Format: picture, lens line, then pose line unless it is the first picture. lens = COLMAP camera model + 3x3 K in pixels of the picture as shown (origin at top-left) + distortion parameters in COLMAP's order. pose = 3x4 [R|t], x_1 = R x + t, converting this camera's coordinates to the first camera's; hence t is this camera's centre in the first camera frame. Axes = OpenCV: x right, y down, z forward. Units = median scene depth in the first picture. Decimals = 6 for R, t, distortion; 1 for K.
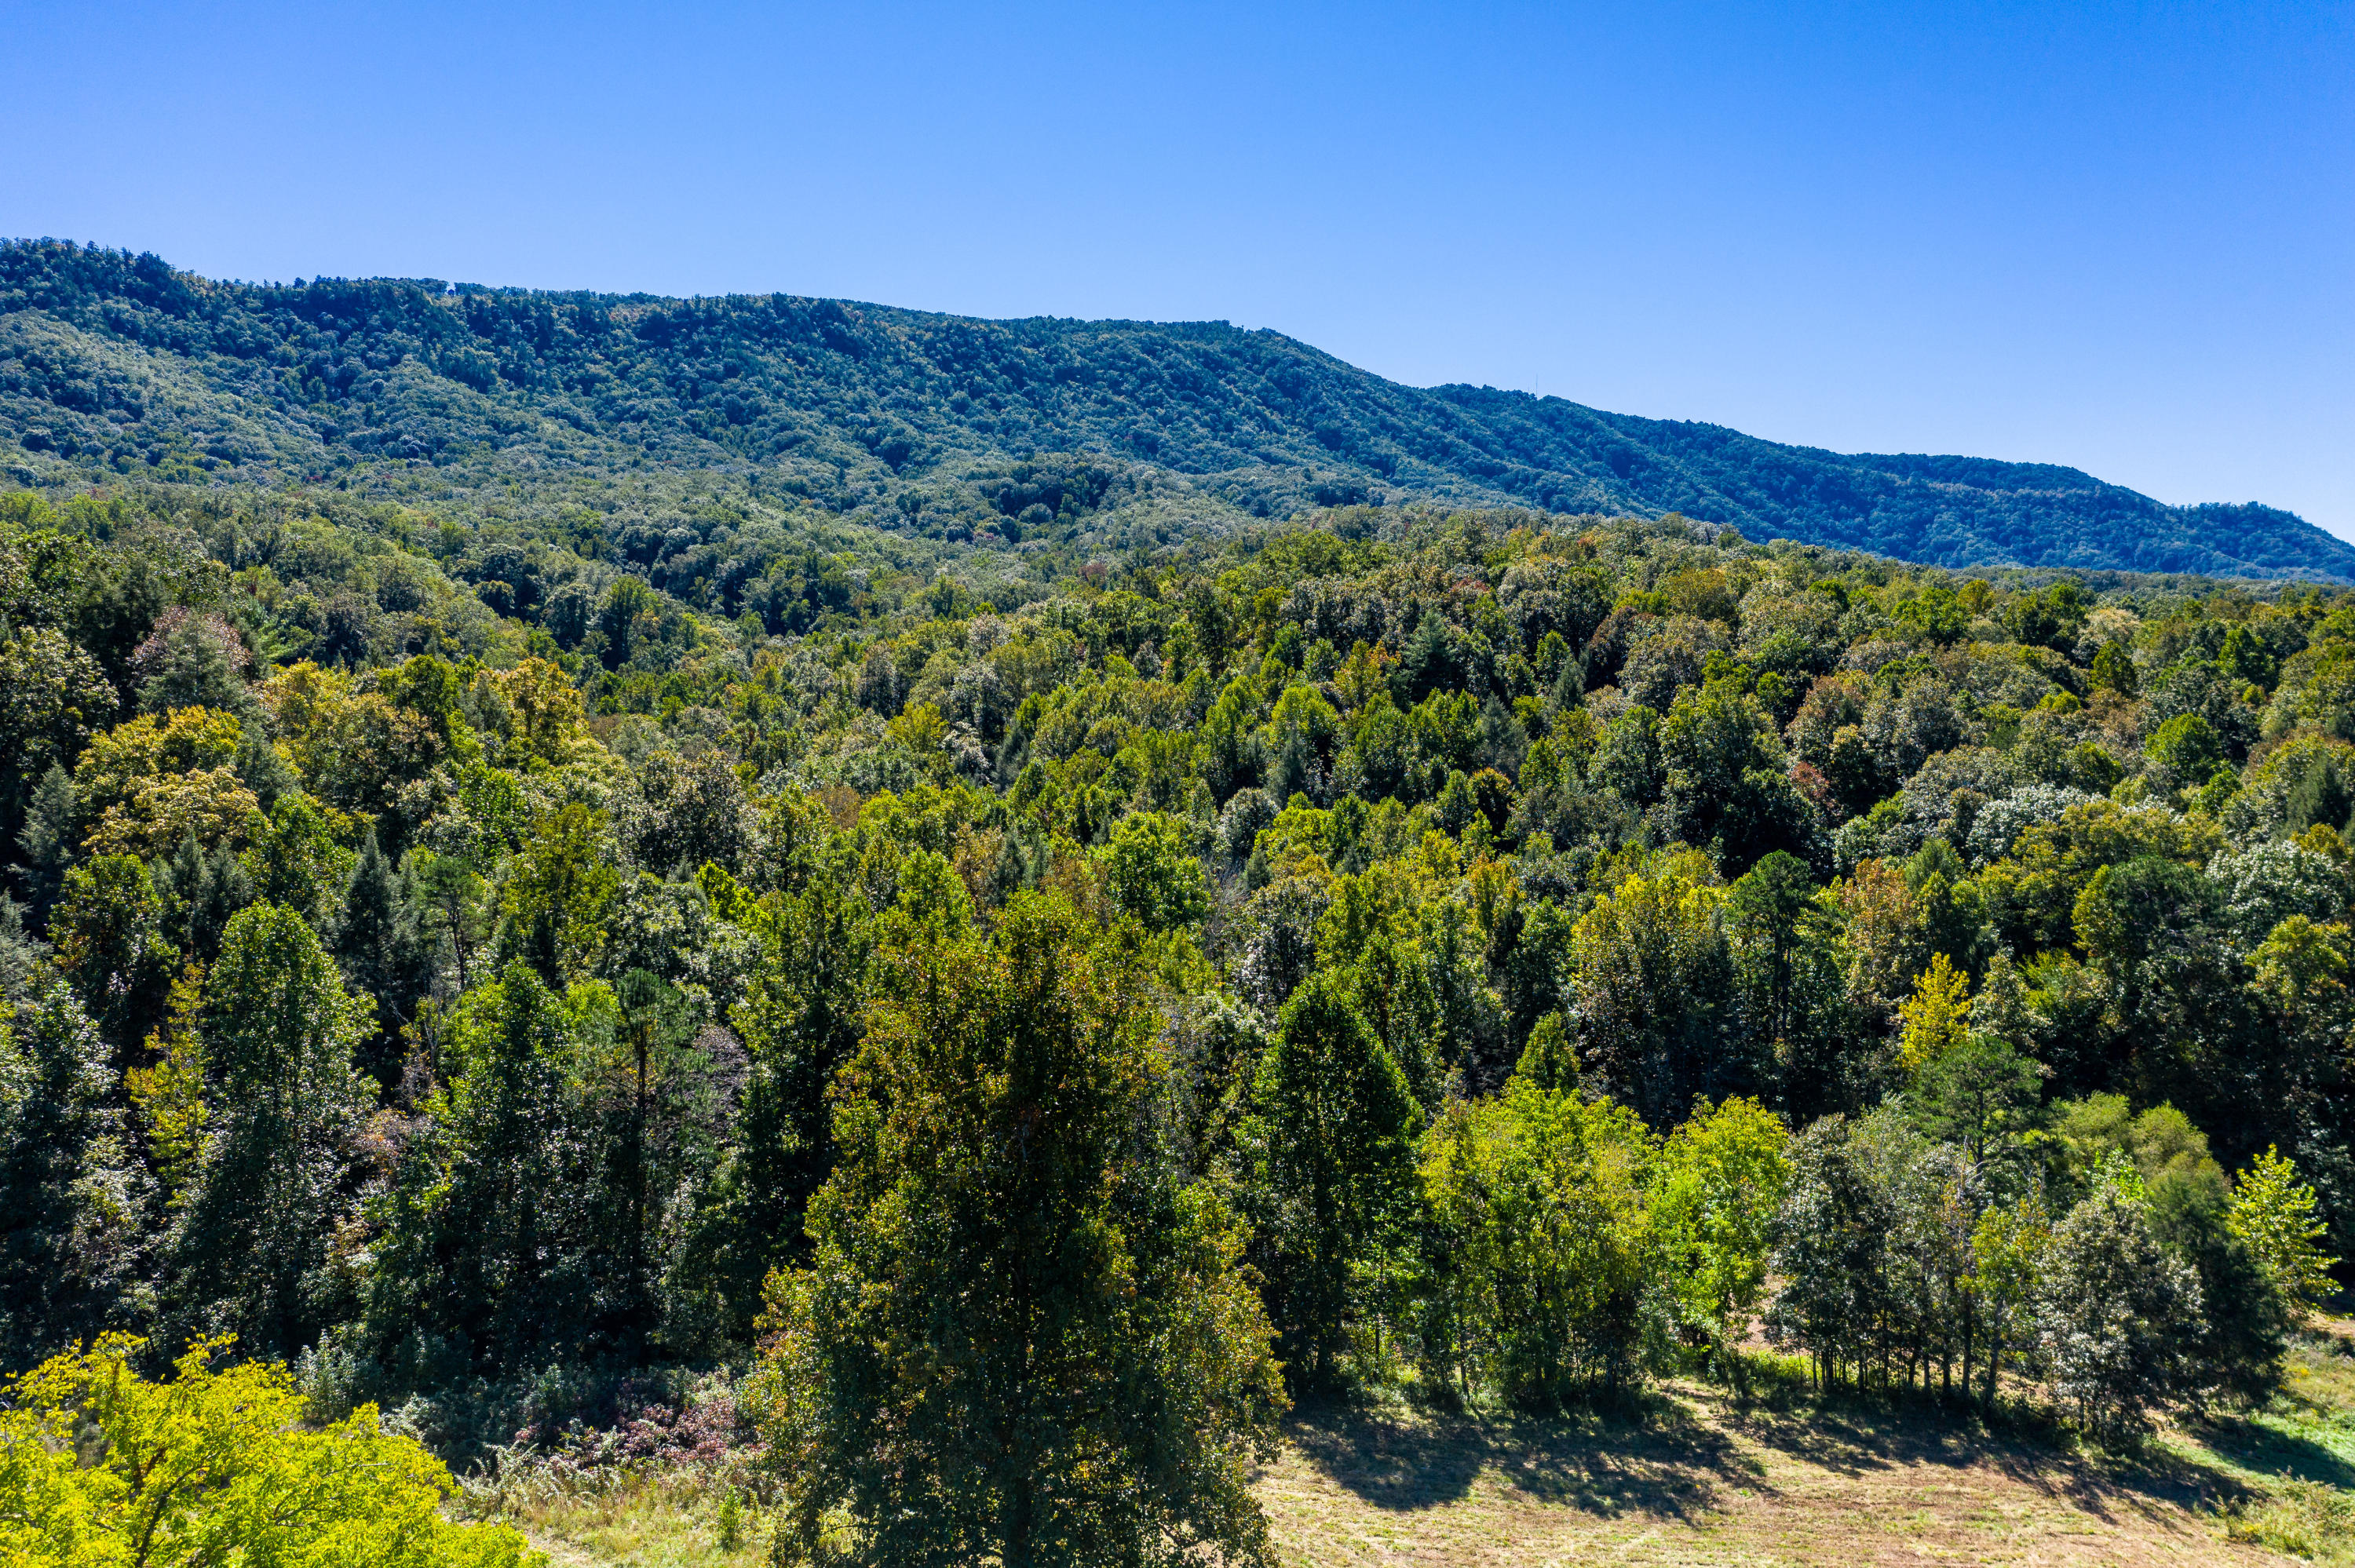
lens RADIAL K [[1874.9, 0, 1176.4], [0, 1874.9, 777.7], [0, 0, 1]] dist [-0.001096, 0.011374]
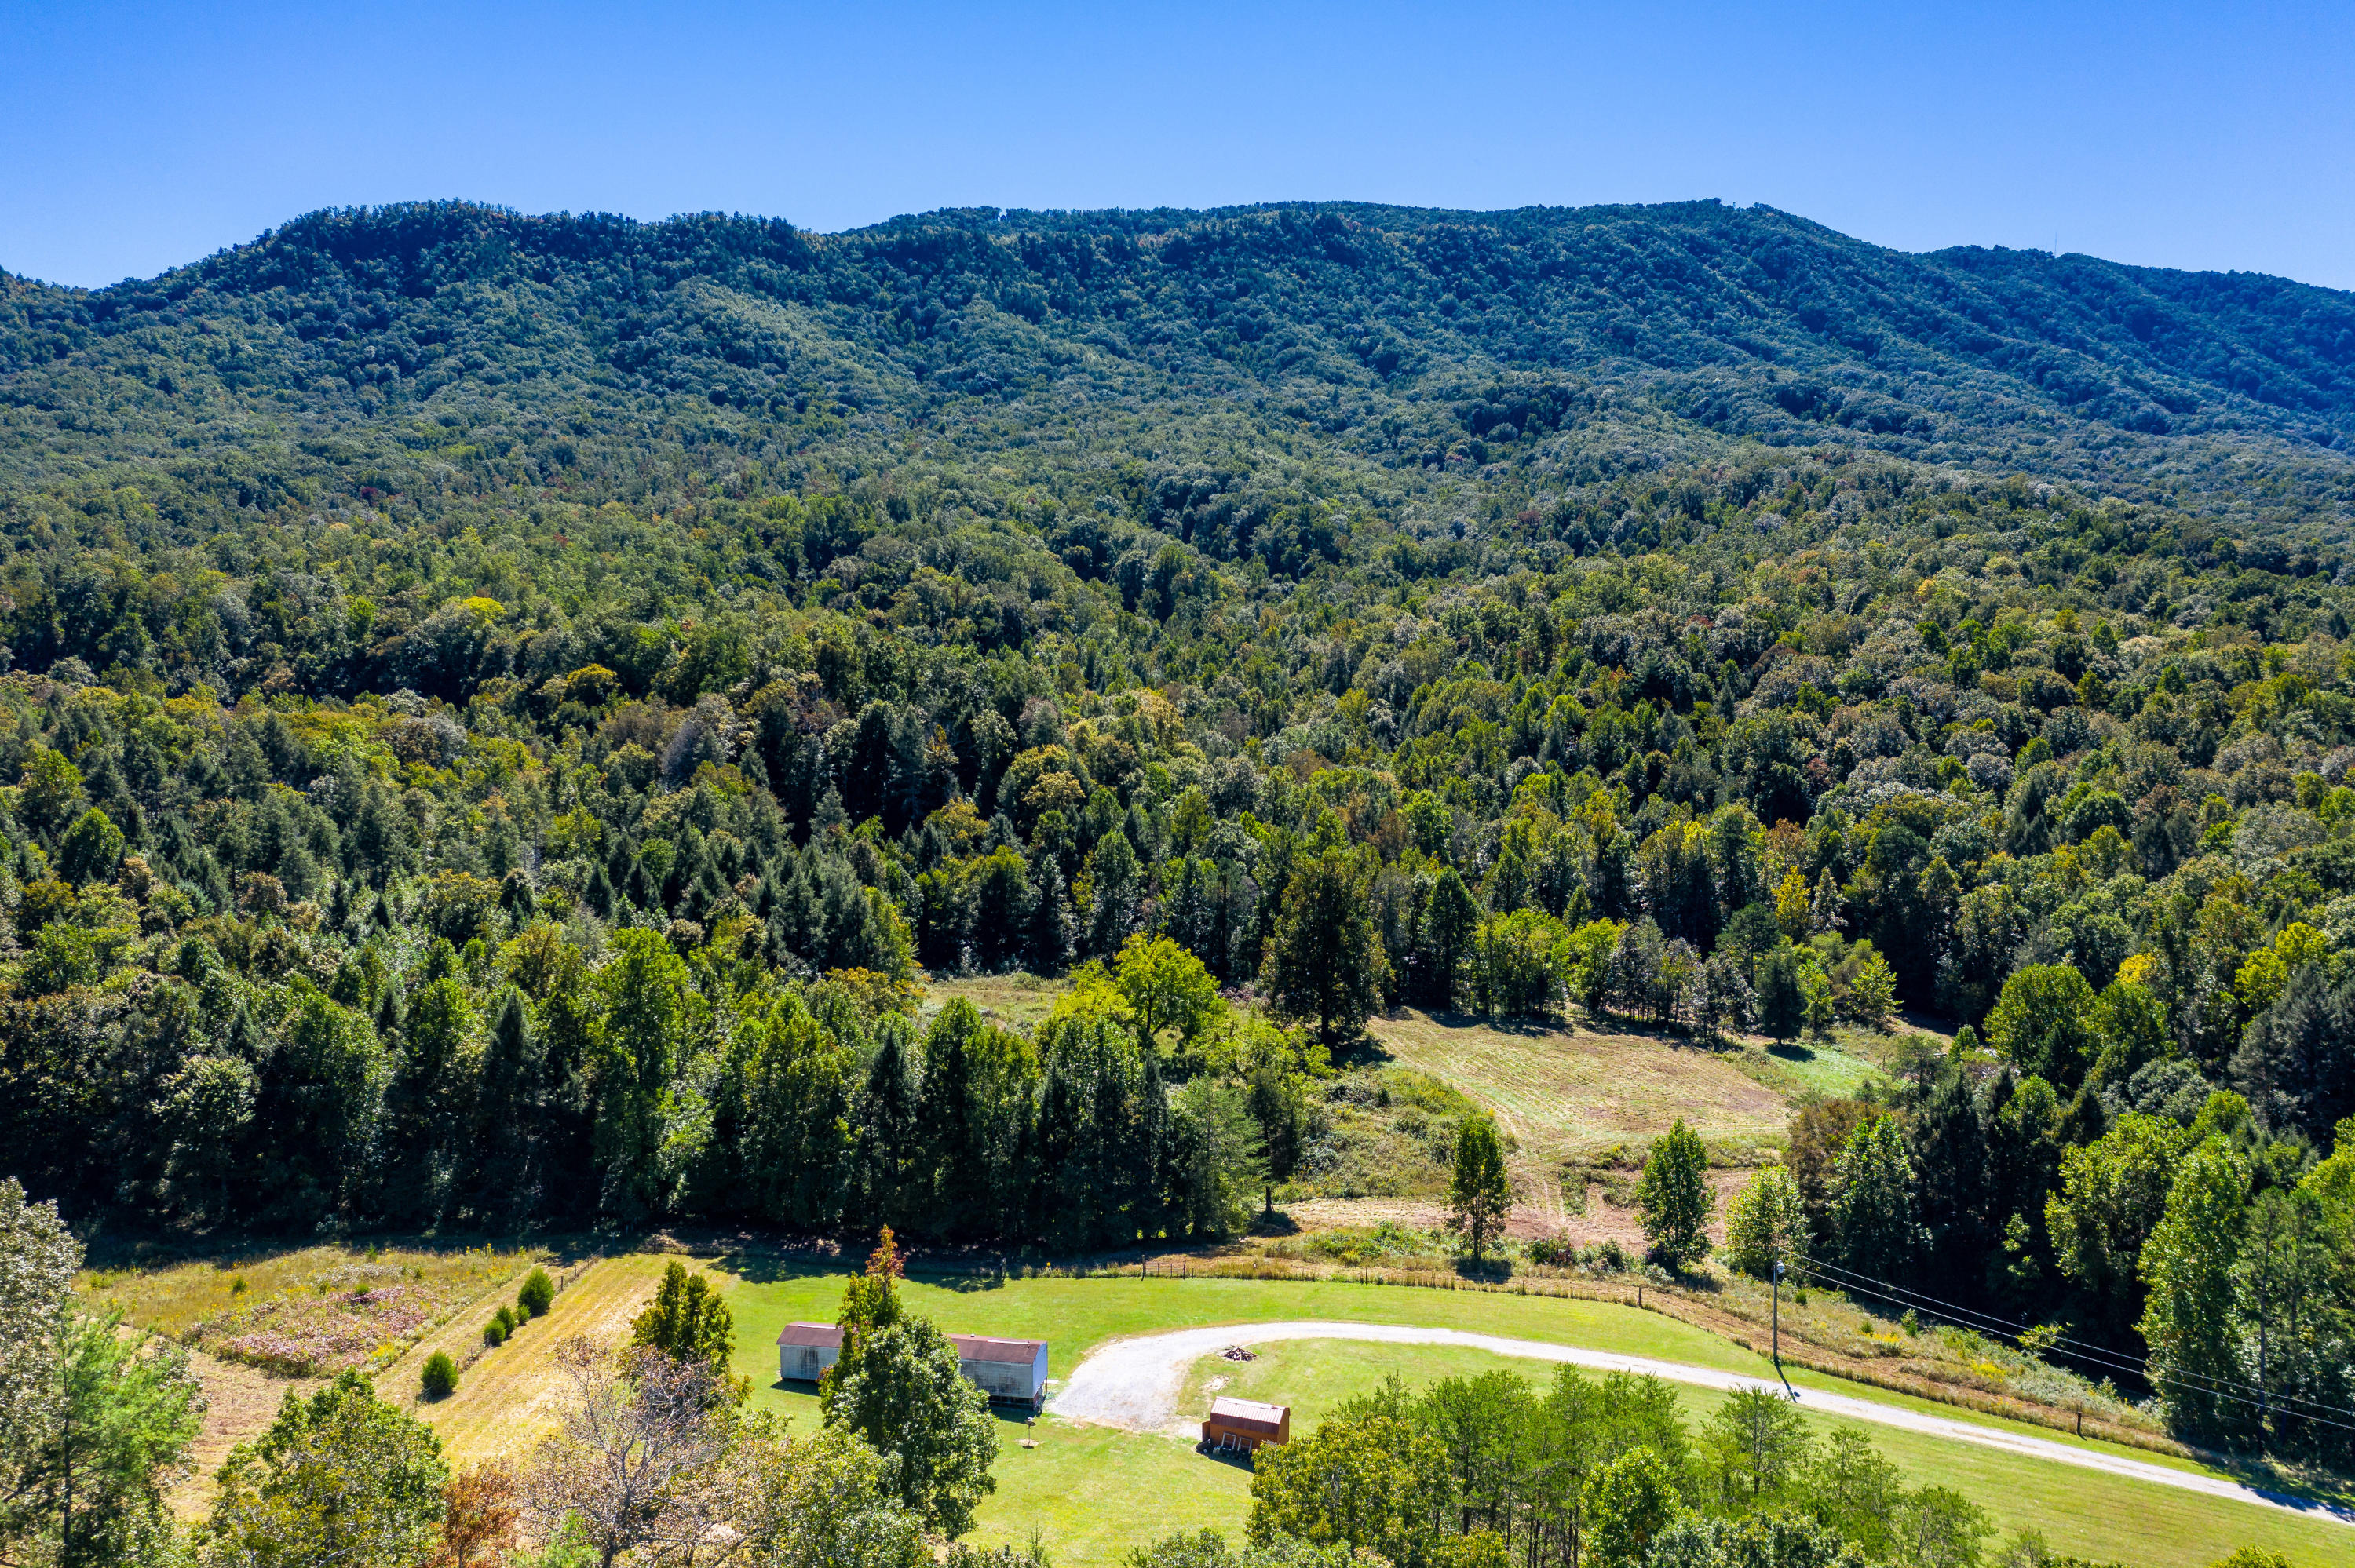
lens RADIAL K [[1874.9, 0, 1175.4], [0, 1874.9, 783.2], [0, 0, 1]] dist [-0.001096, 0.011374]
pose [[0.965057, 0.029946, -0.260323, 0.036044], [-0.008221, 0.996419, 0.084146, -0.023113], [0.261911, -0.079066, 0.961848, -0.164218]]
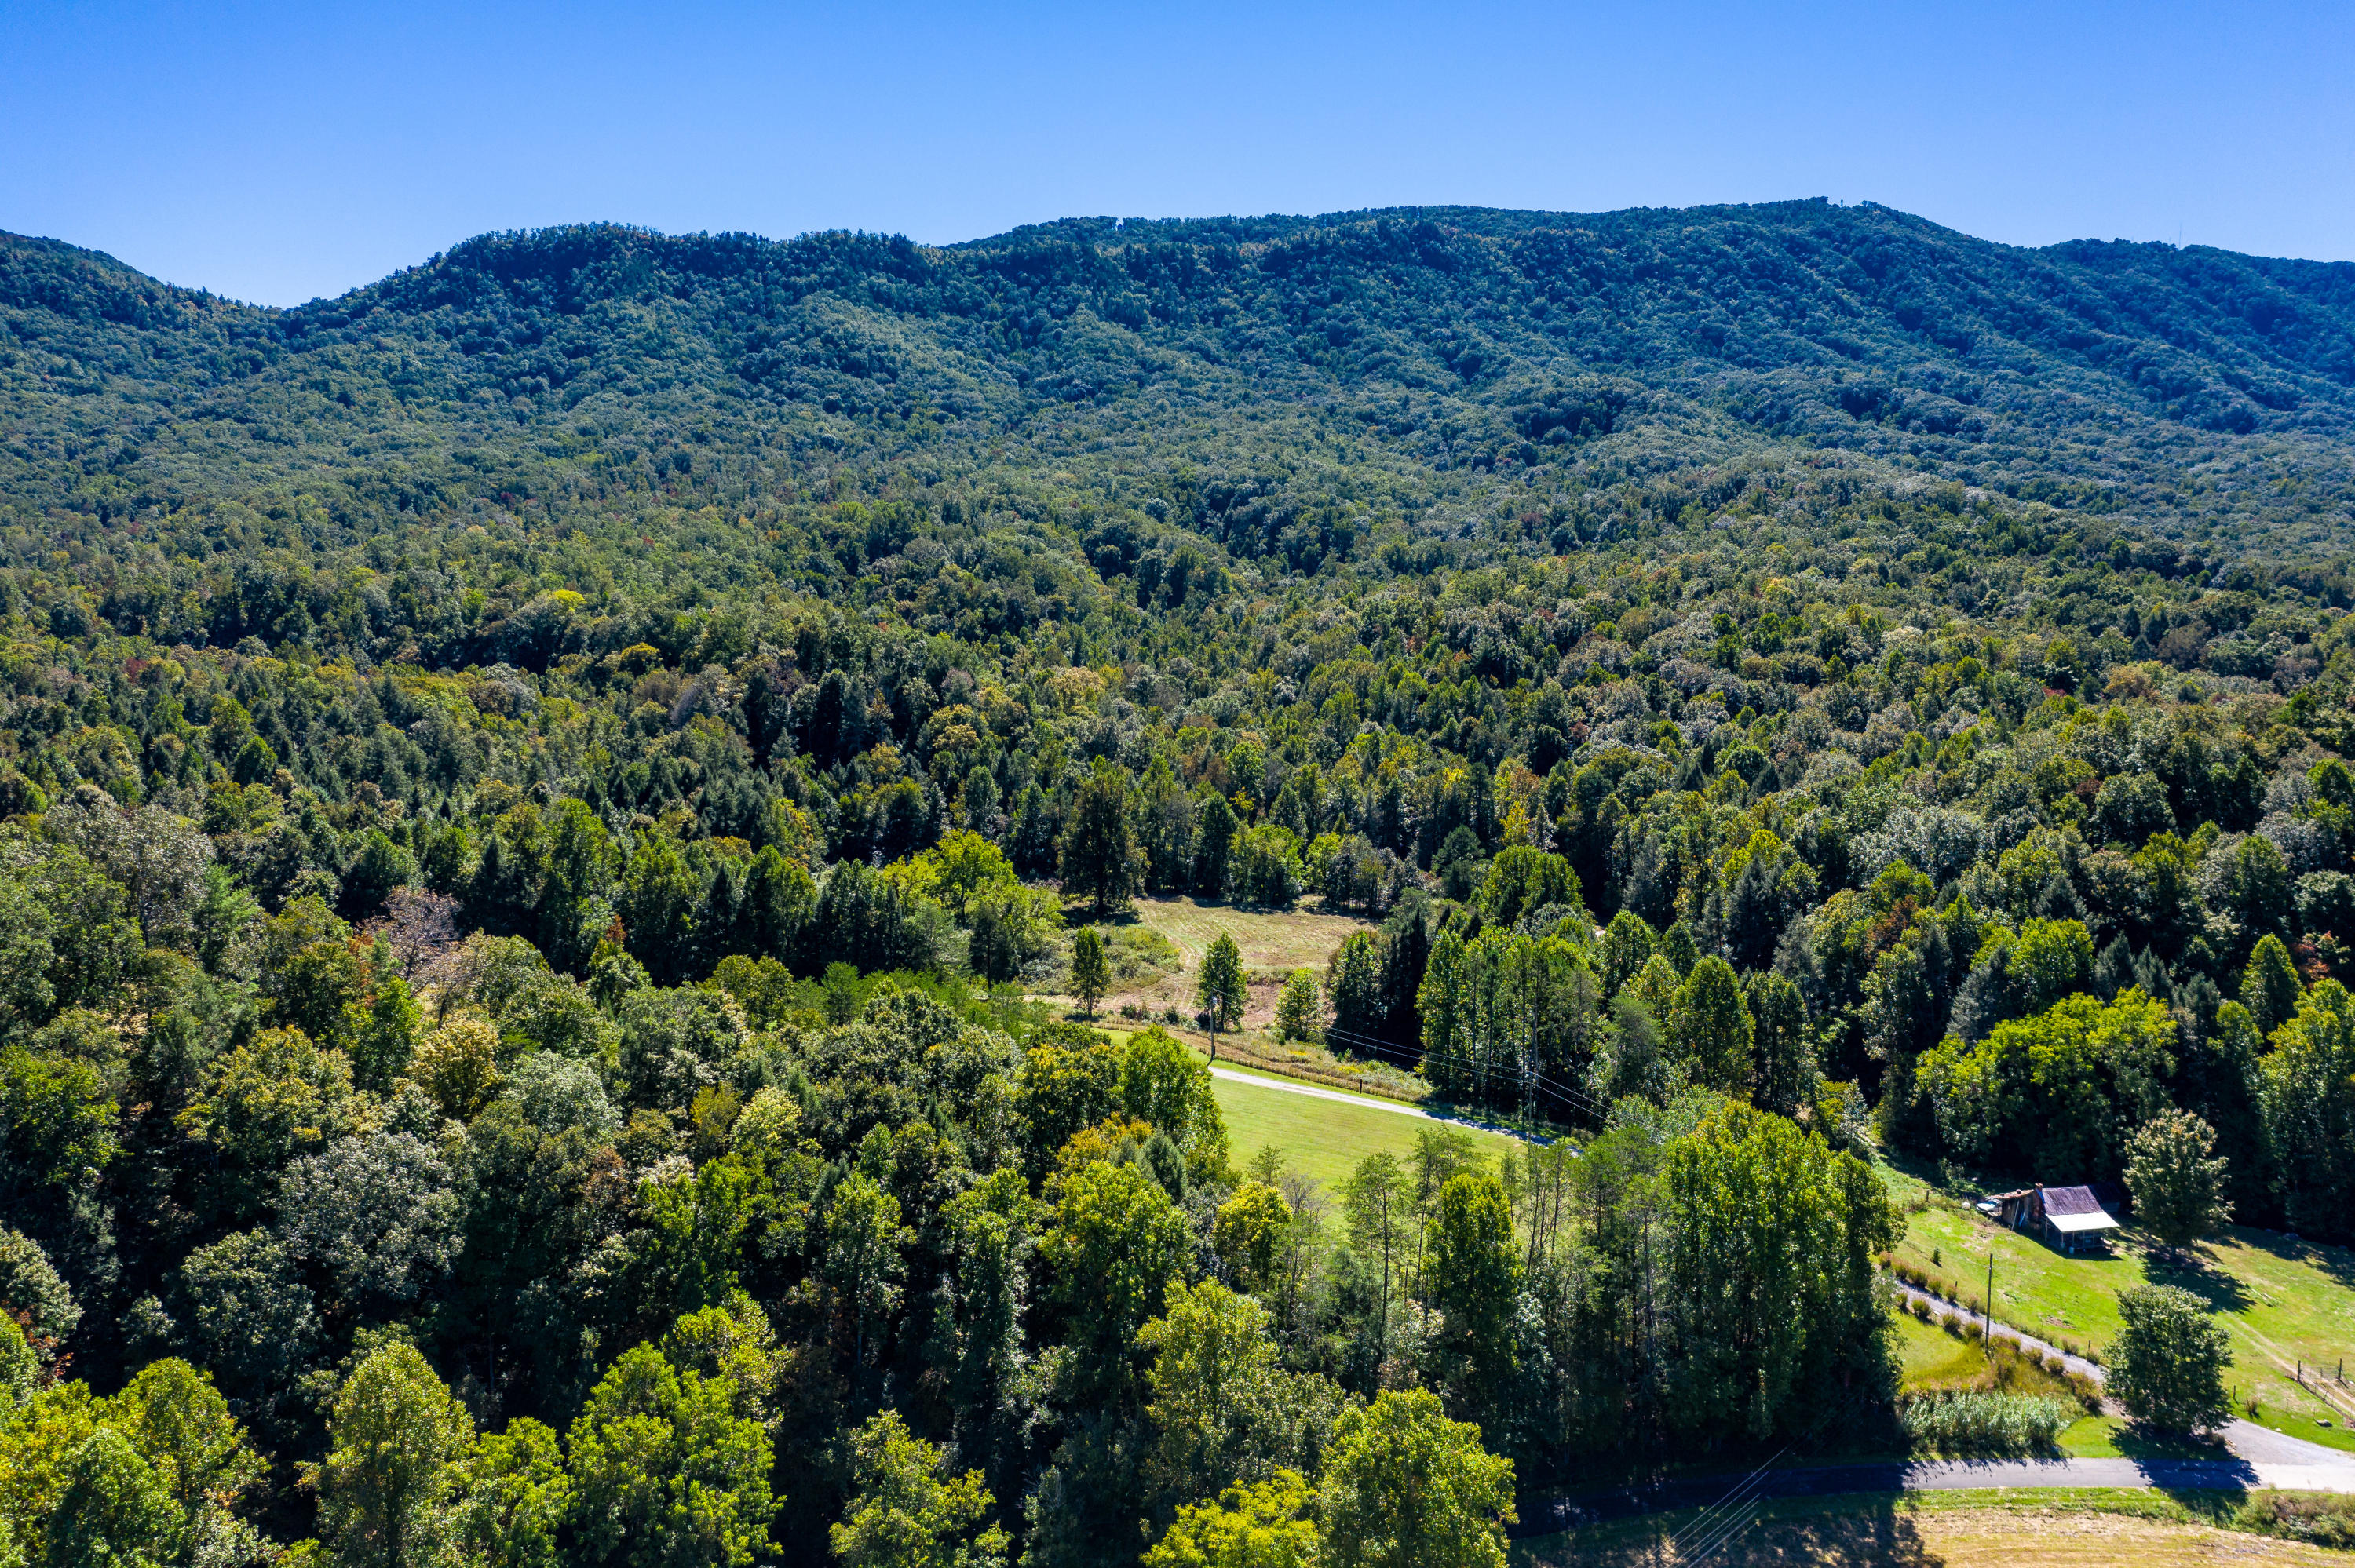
lens RADIAL K [[1874.9, 0, 1175.2], [0, 1874.9, 801.6], [0, 0, 1]] dist [-0.001096, 0.011374]
pose [[0.940018, 0.044987, -0.338146, 0.113594], [-0.012116, 0.995044, 0.098697, -0.022924], [0.340910, -0.088680, 0.935904, -0.234090]]
